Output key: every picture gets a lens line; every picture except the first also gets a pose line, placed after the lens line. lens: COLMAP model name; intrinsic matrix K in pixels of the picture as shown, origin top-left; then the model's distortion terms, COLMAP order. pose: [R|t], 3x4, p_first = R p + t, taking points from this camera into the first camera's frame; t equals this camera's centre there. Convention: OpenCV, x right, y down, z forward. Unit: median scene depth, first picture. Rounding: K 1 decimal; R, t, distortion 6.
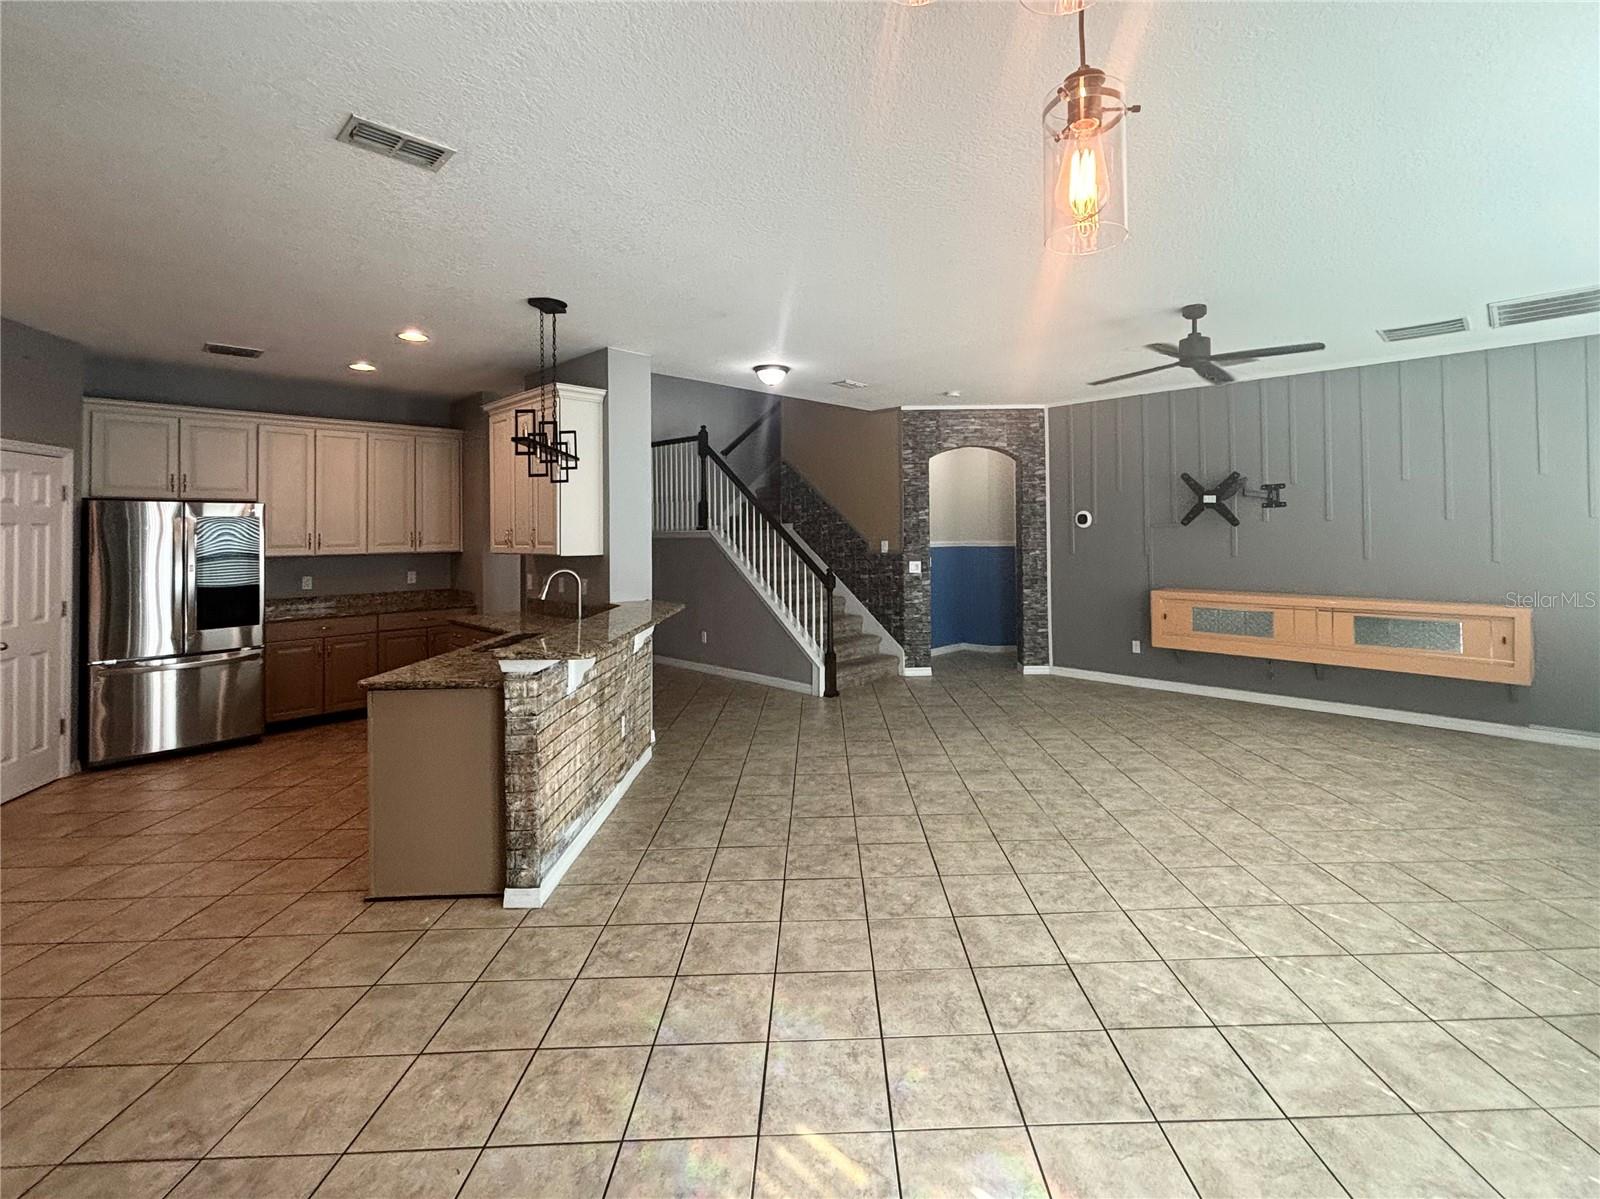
lens RADIAL K [[728.4, 0, 843.0], [0, 728.4, 517.9], [0, 0, 1]] dist [0.004616, -0.000688]
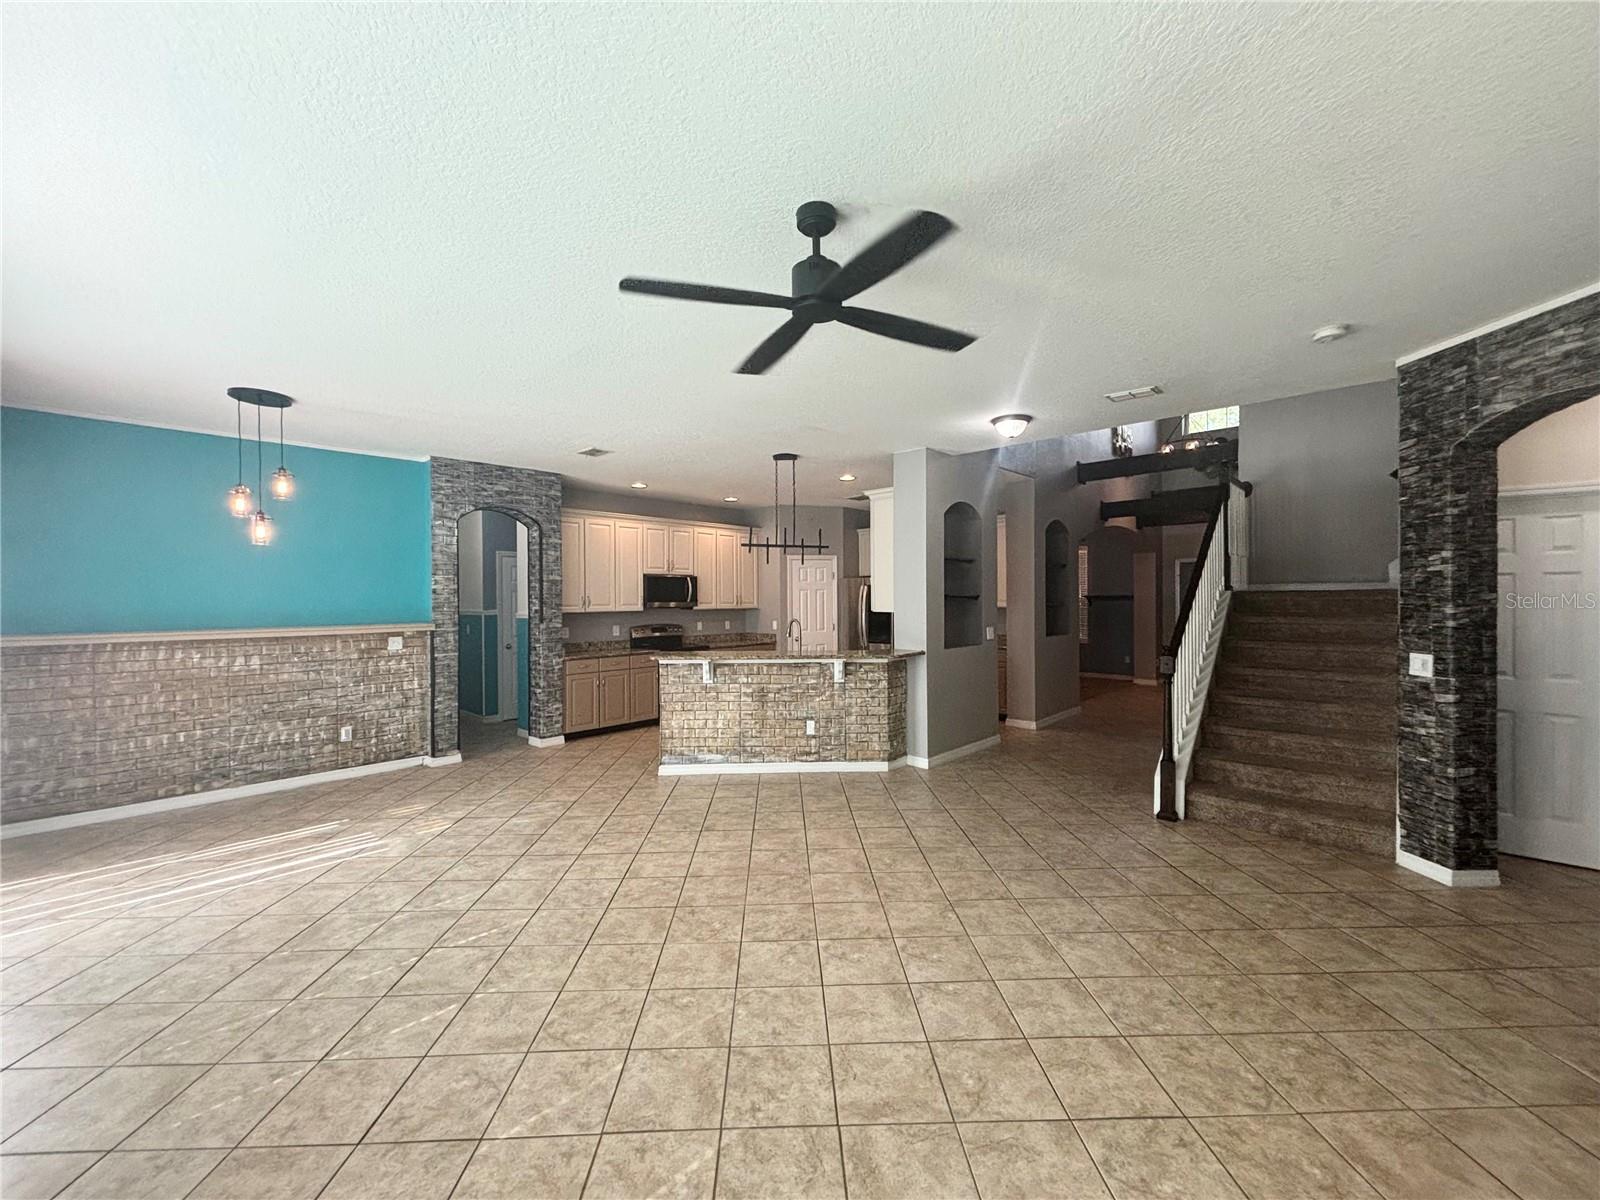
lens RADIAL K [[655.2, 0, 804.7], [0, 655.2, 600.5], [0, 0, 1]] dist [0.006997, -0.000069]
pose [[-0.009639, 0.019040, -0.999772, 1.088451], [0.024870, 0.999514, 0.018795, 0.004036], [0.999644, -0.024683, -0.010108, 1.082563]]
